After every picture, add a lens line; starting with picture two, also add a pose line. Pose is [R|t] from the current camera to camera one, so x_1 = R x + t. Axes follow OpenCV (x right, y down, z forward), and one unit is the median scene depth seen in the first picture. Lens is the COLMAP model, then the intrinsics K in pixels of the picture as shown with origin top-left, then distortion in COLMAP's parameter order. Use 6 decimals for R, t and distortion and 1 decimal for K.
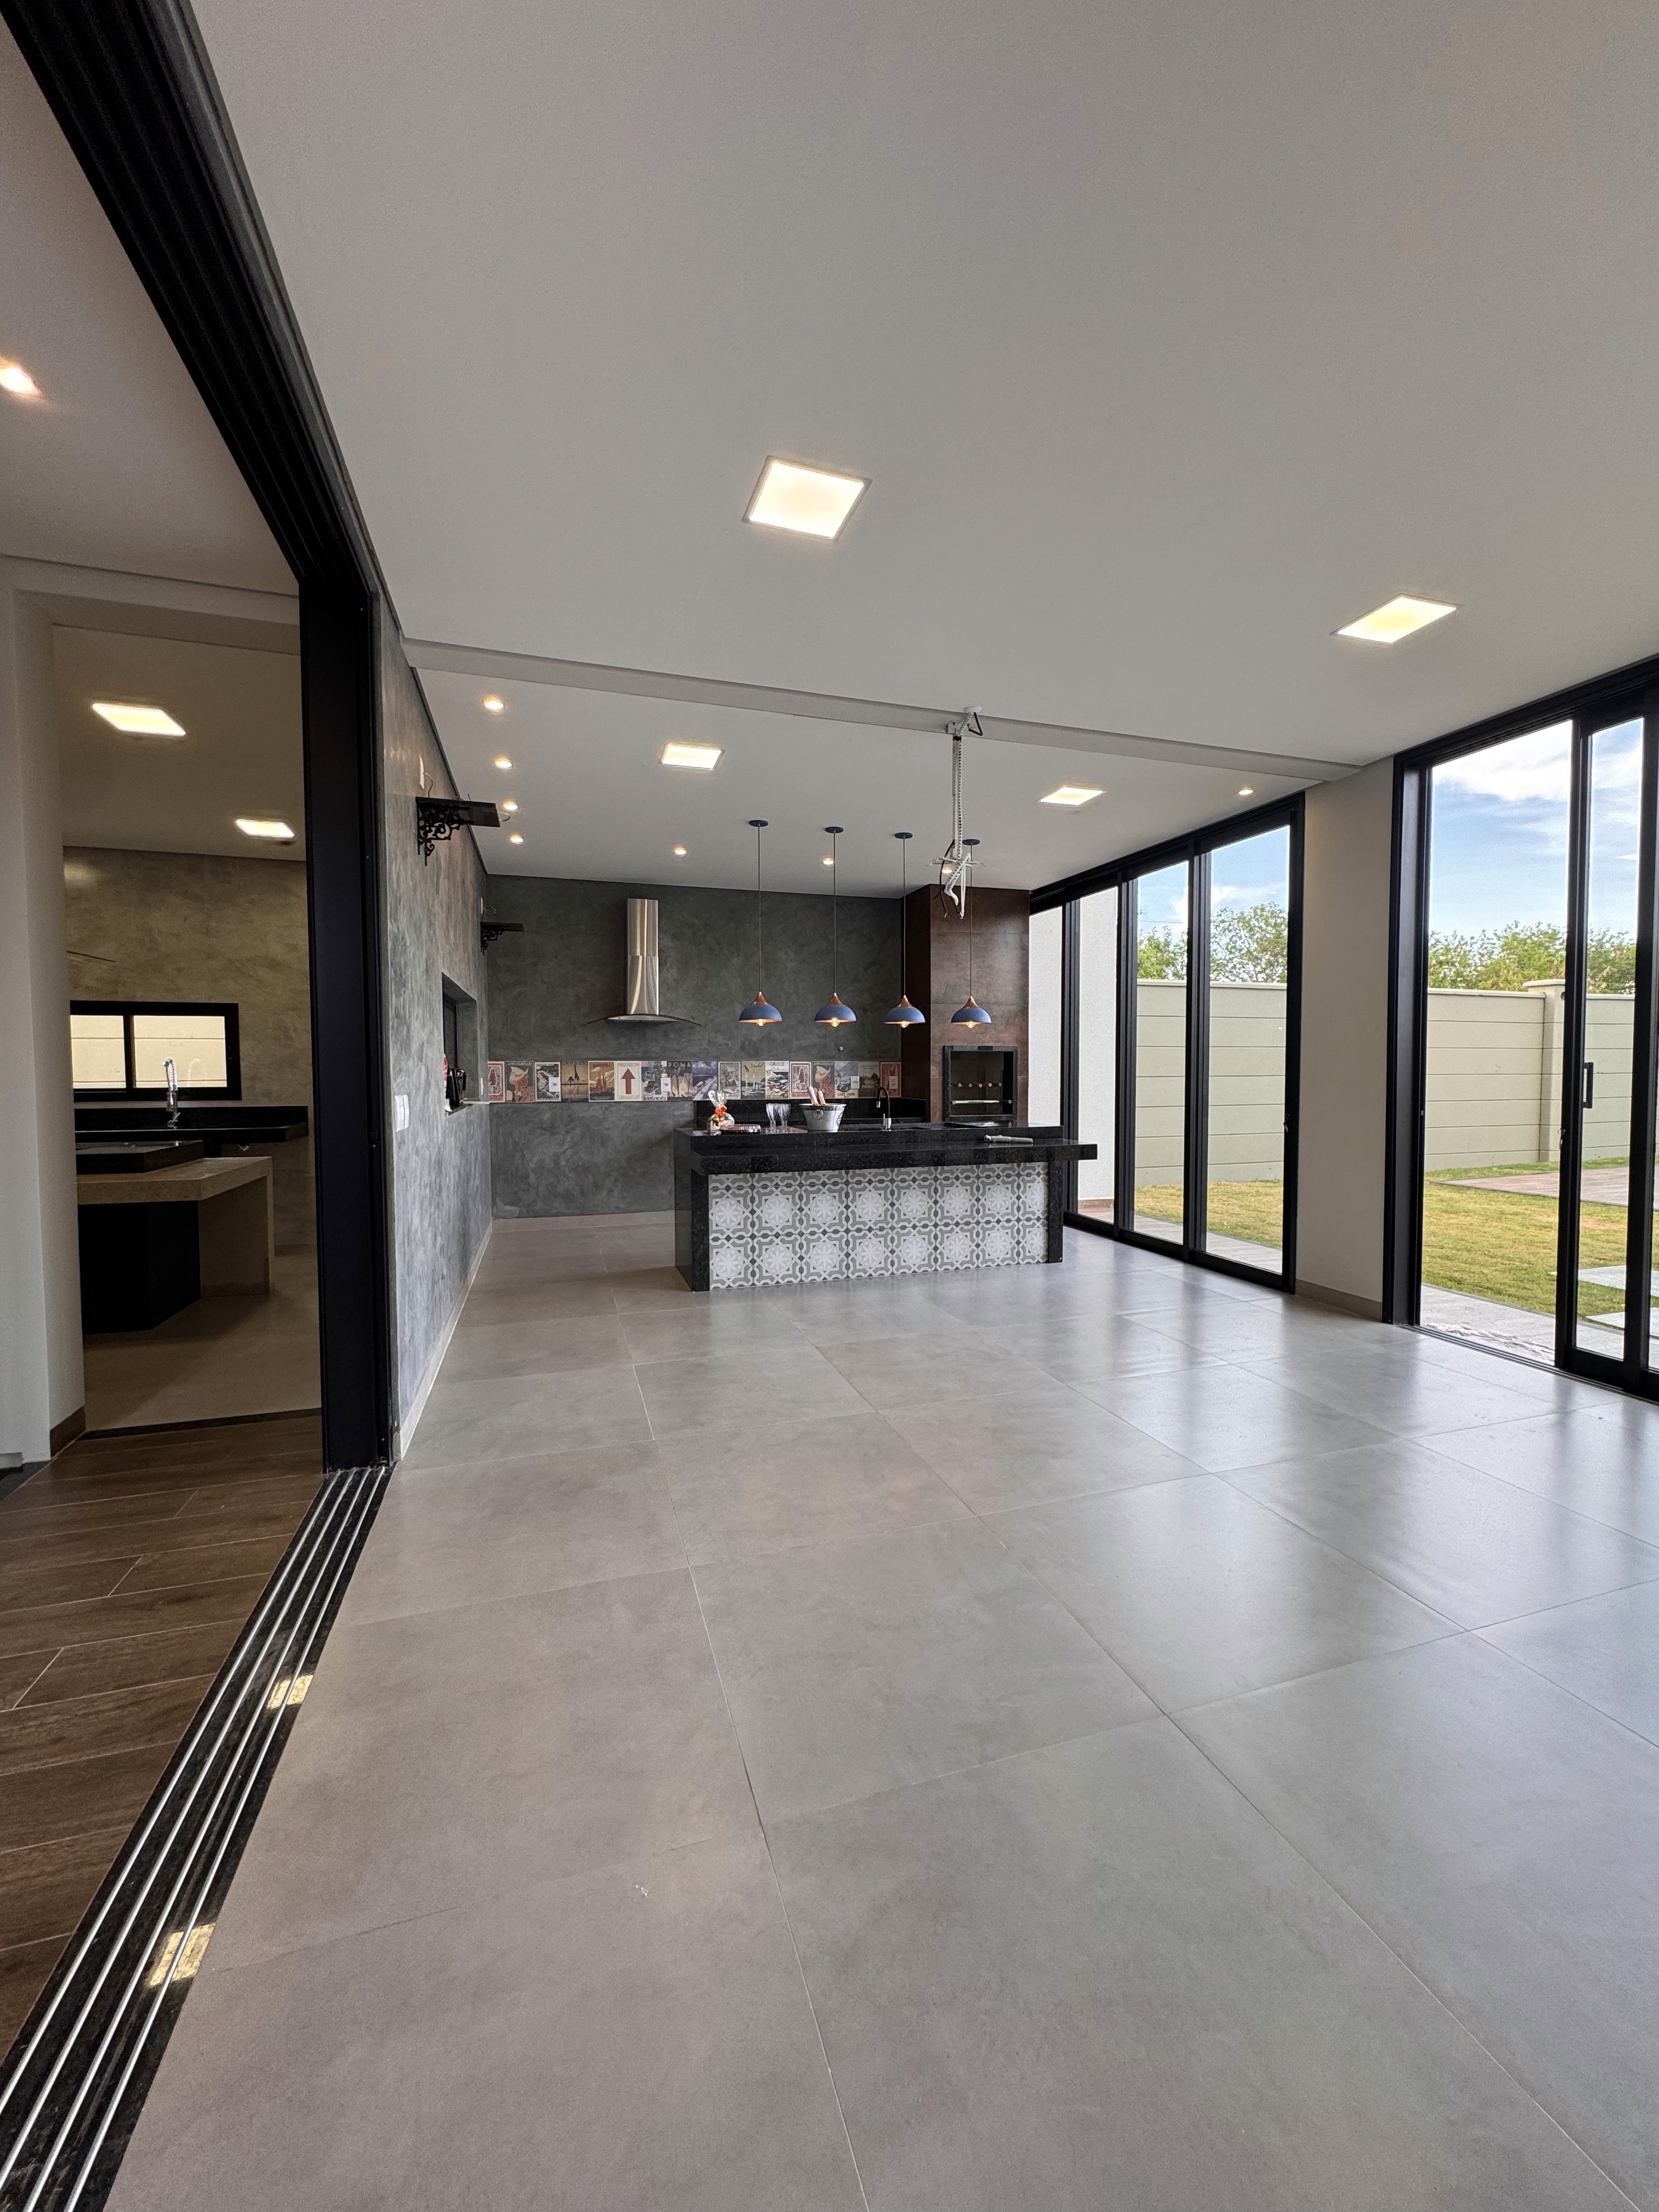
lens RADIAL K [[886.6, 0, 833.4], [0, 886.6, 1104.3], [0, 0, 1]] dist [0.002856, 0.000025]
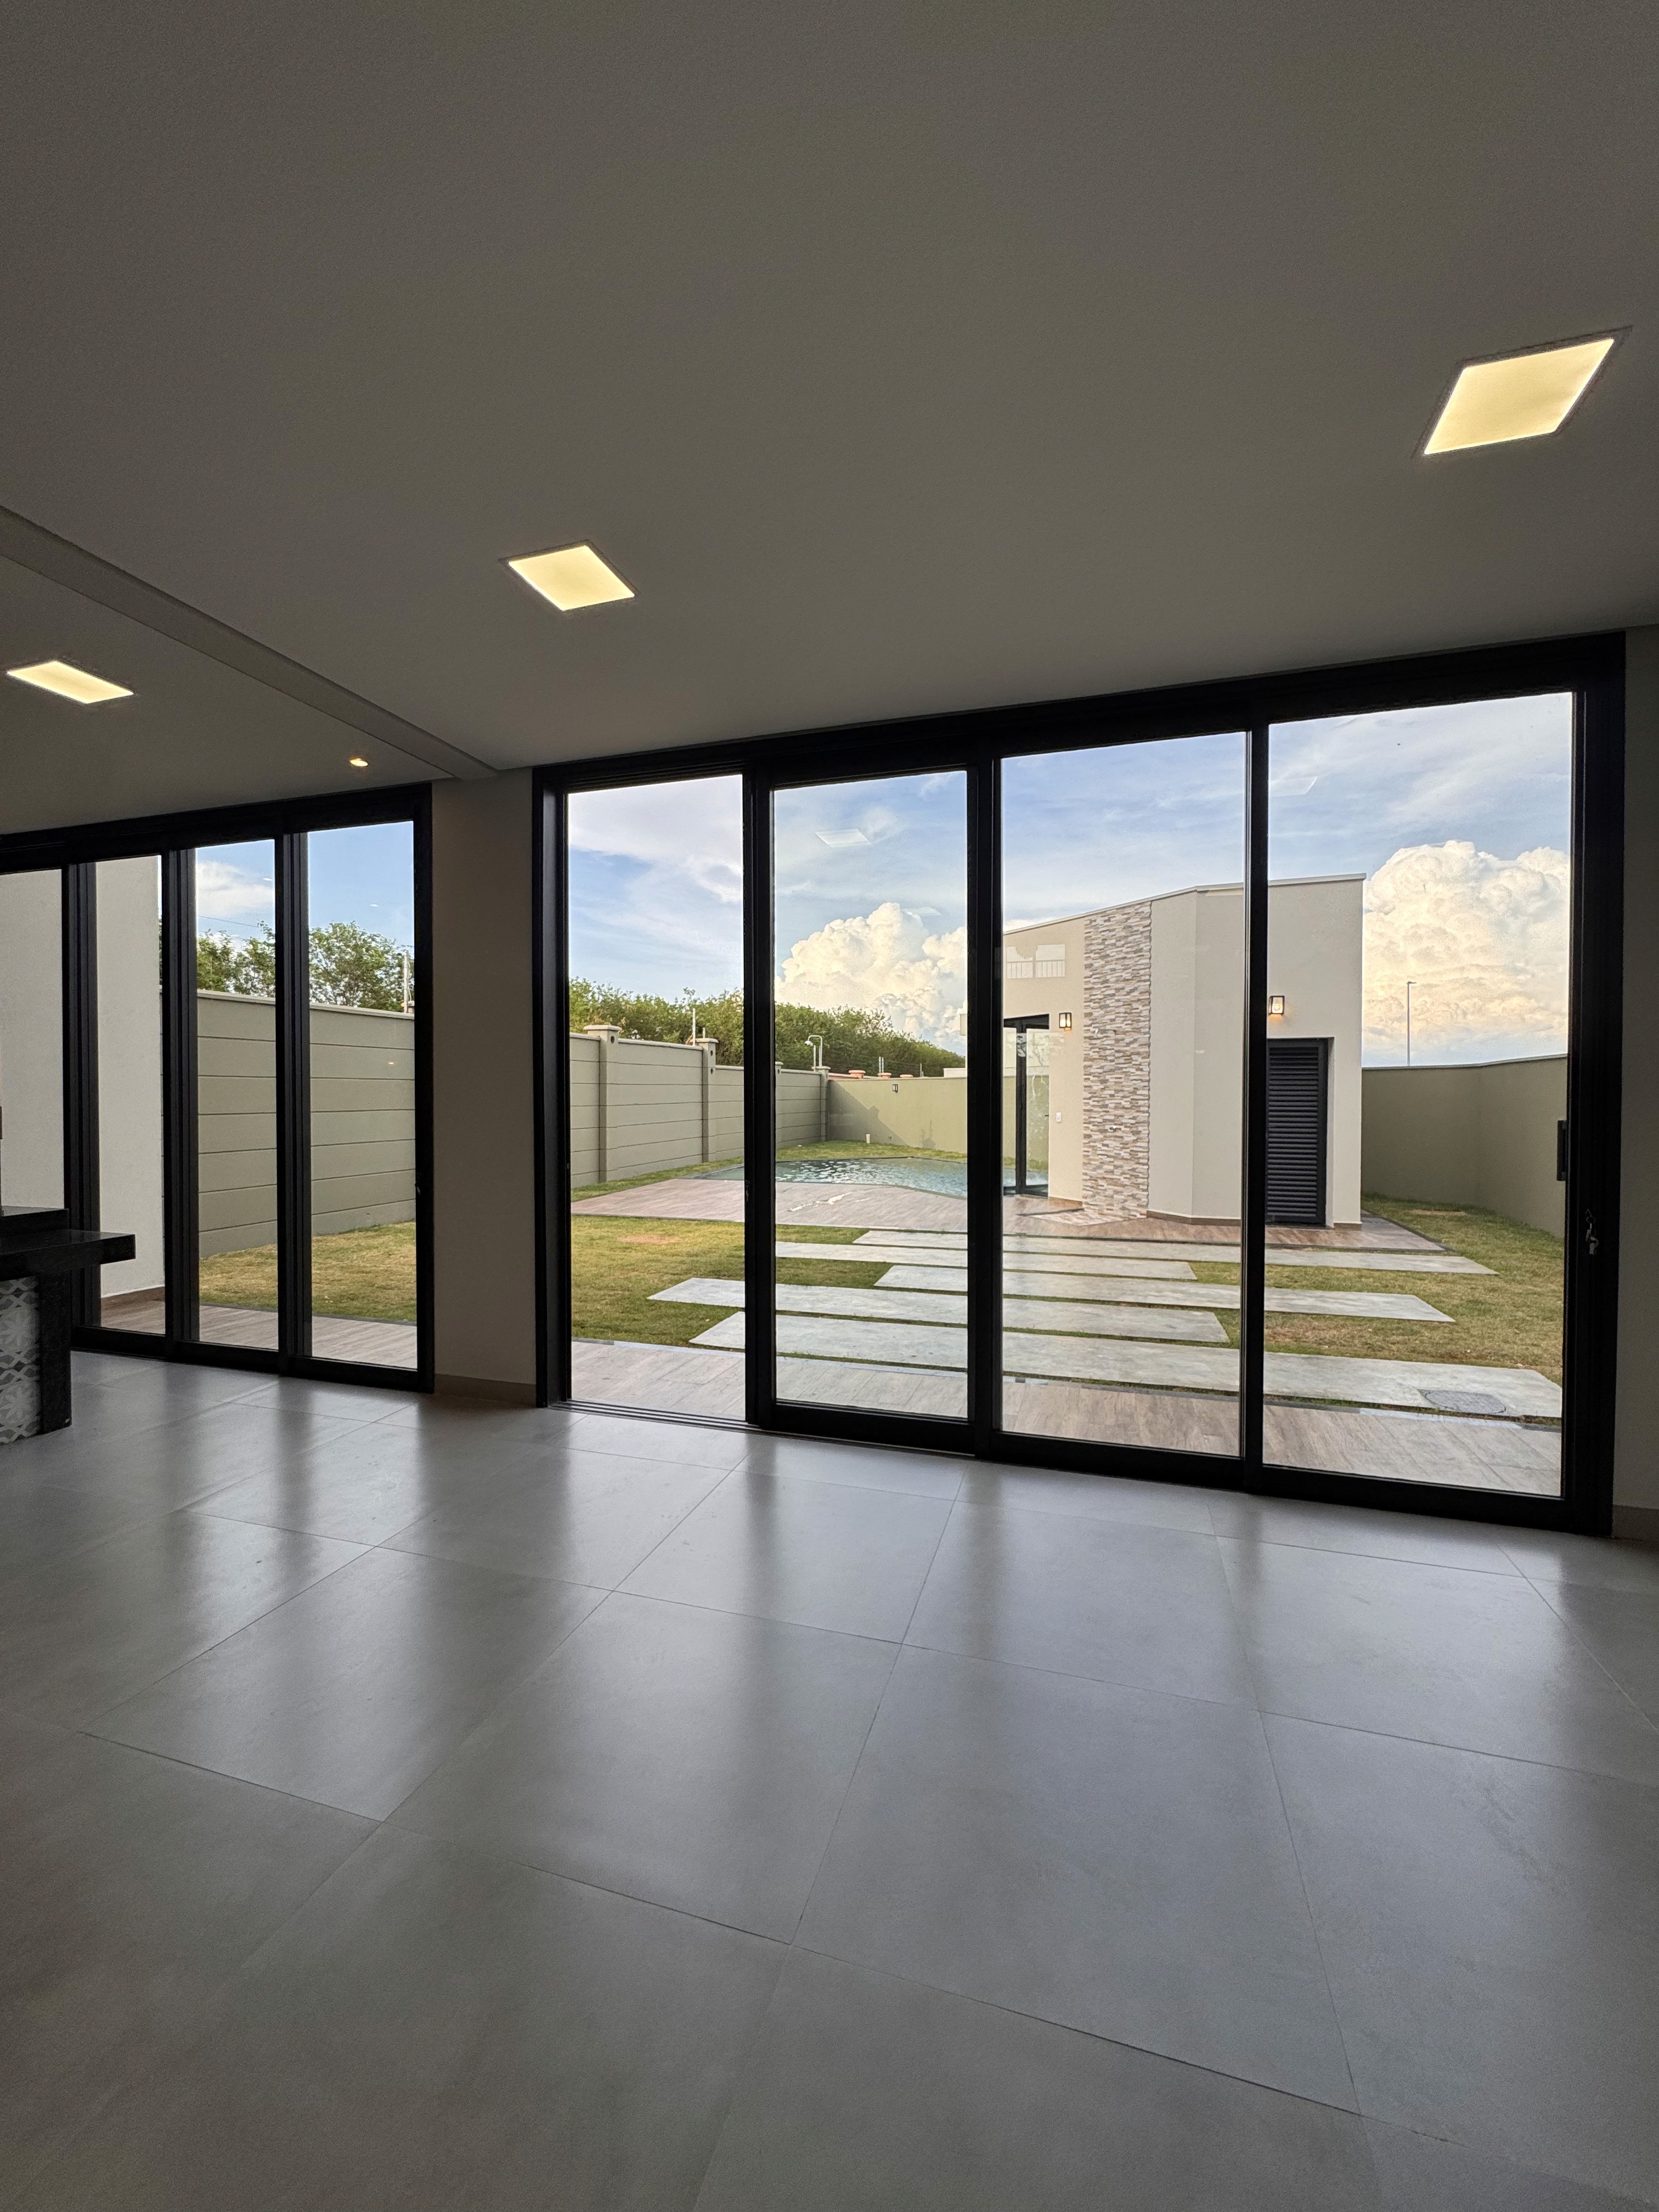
lens RADIAL K [[886.6, 0, 835.4], [0, 886.6, 1107.4], [0, 0, 1]] dist [0.002856, 0.000025]
pose [[0.573017, -0.008801, 0.819496, 0.048958], [0.029590, 0.999513, -0.009956, -0.023356], [-0.819009, 0.029954, 0.572998, 0.169269]]
